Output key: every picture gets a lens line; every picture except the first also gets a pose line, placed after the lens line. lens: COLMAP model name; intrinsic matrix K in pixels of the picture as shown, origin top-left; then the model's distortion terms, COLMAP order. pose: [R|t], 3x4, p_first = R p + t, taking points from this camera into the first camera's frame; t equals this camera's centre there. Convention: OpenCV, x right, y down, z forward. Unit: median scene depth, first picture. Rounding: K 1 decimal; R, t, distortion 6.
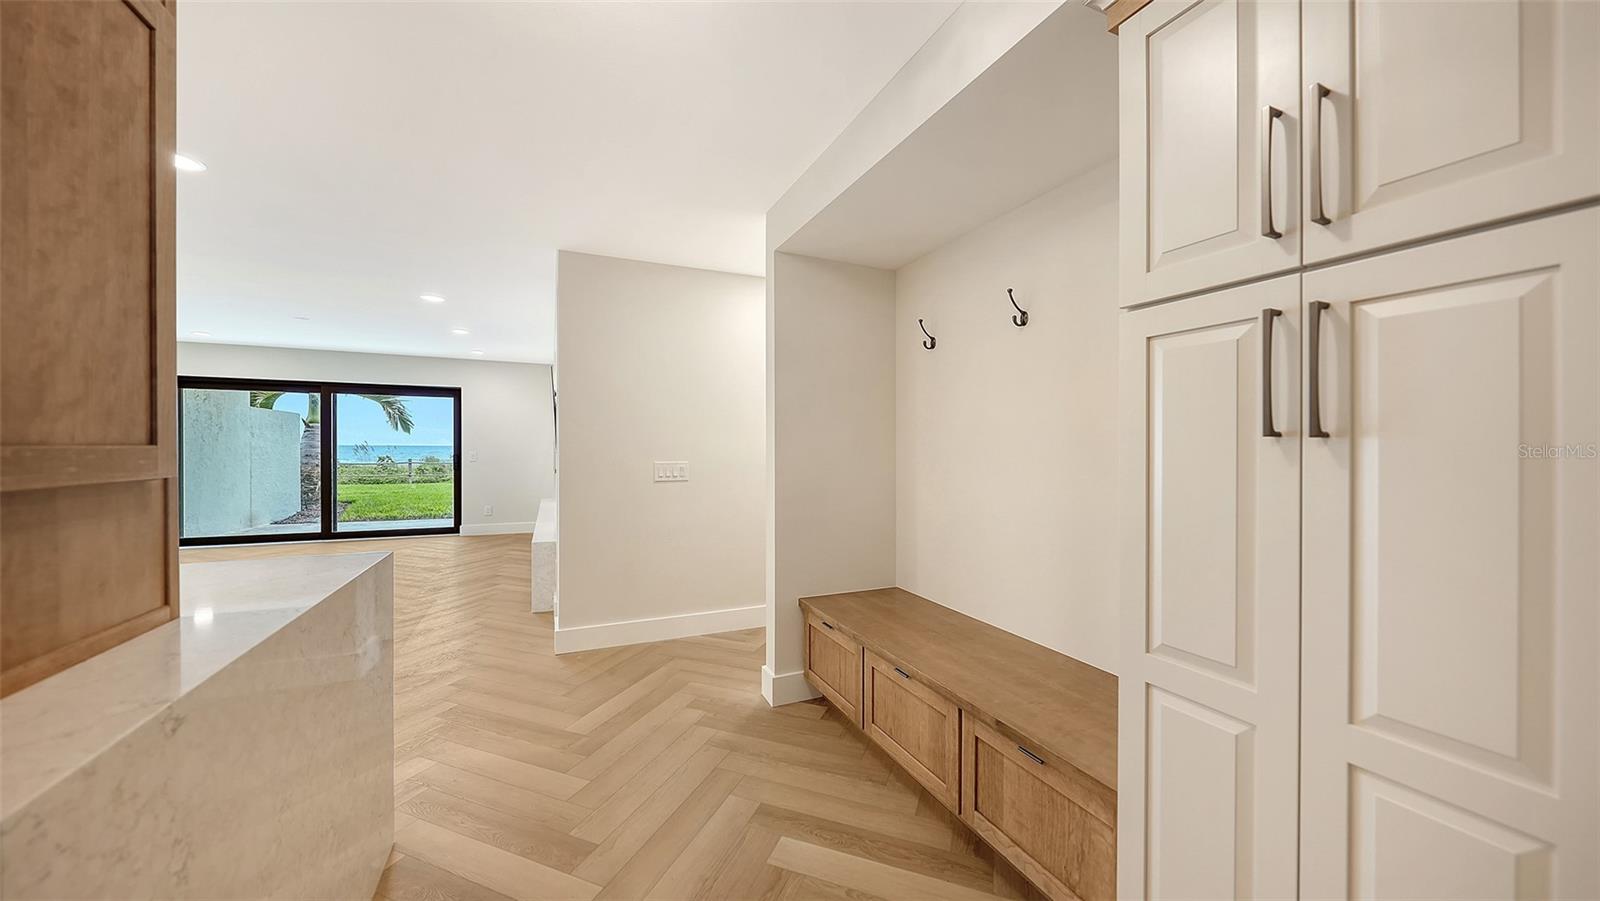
lens RADIAL K [[563.9, 0, 793.8], [0, 563.9, 451.7], [0, 0, 1]] dist [0.000599, 0.000221]
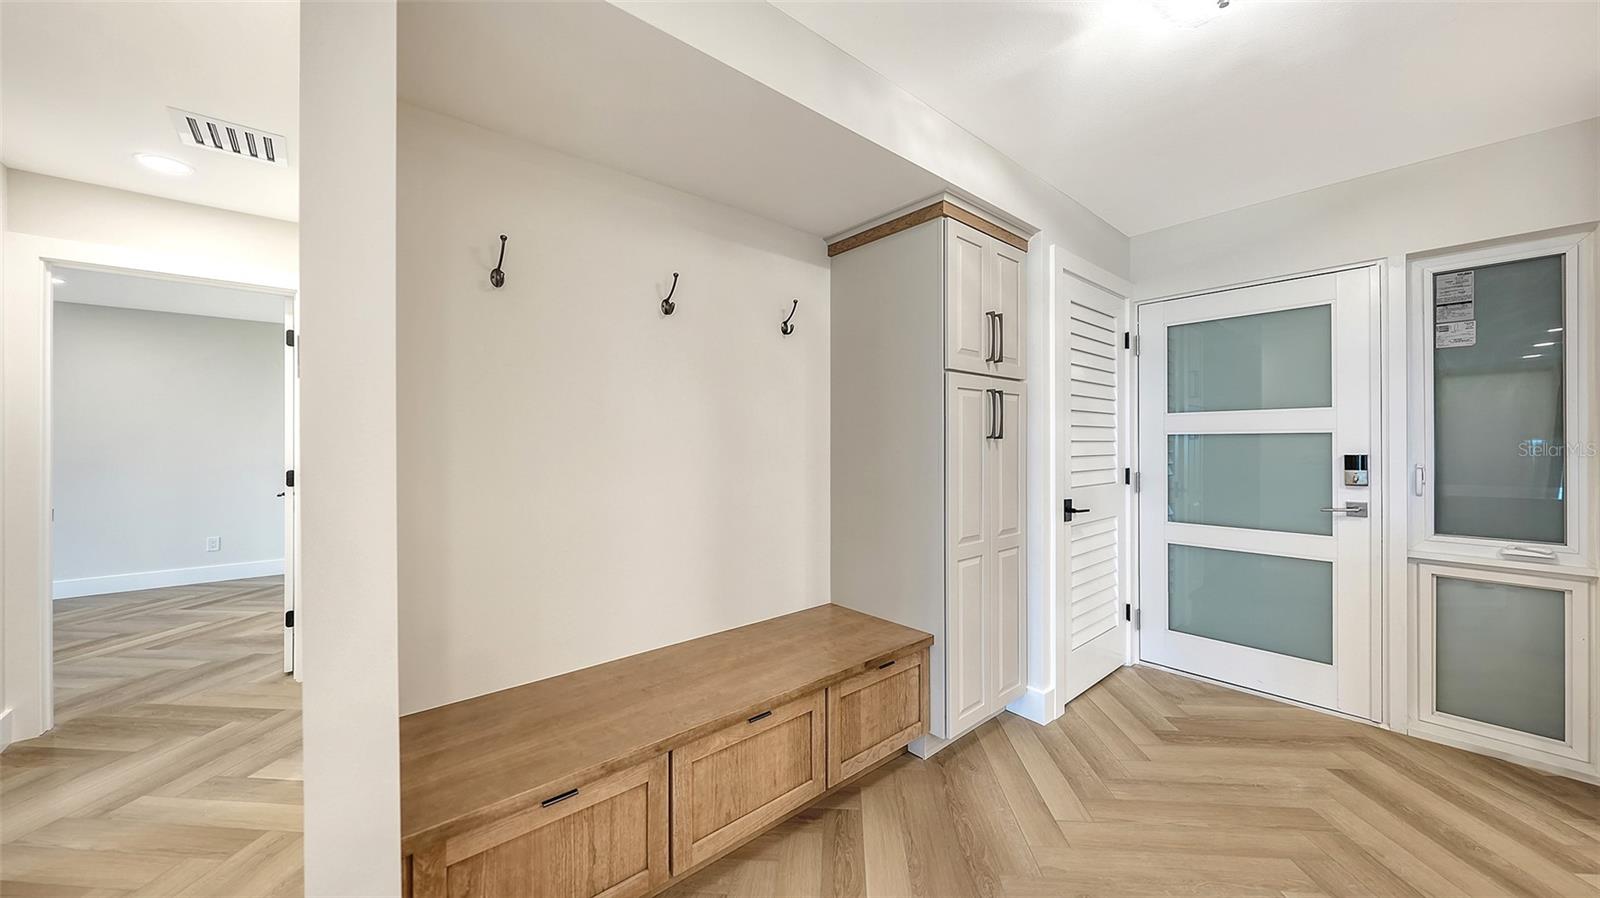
lens RADIAL K [[553.7, 0, 798.0], [0, 553.7, 442.0], [0, 0, 1]] dist [-0.000790, -0.000067]
pose [[-0.298604, -0.002445, 0.954374, -0.660556], [0.007903, 0.999956, 0.005034, -0.015129], [-0.954344, 0.009045, -0.298571, 1.309603]]
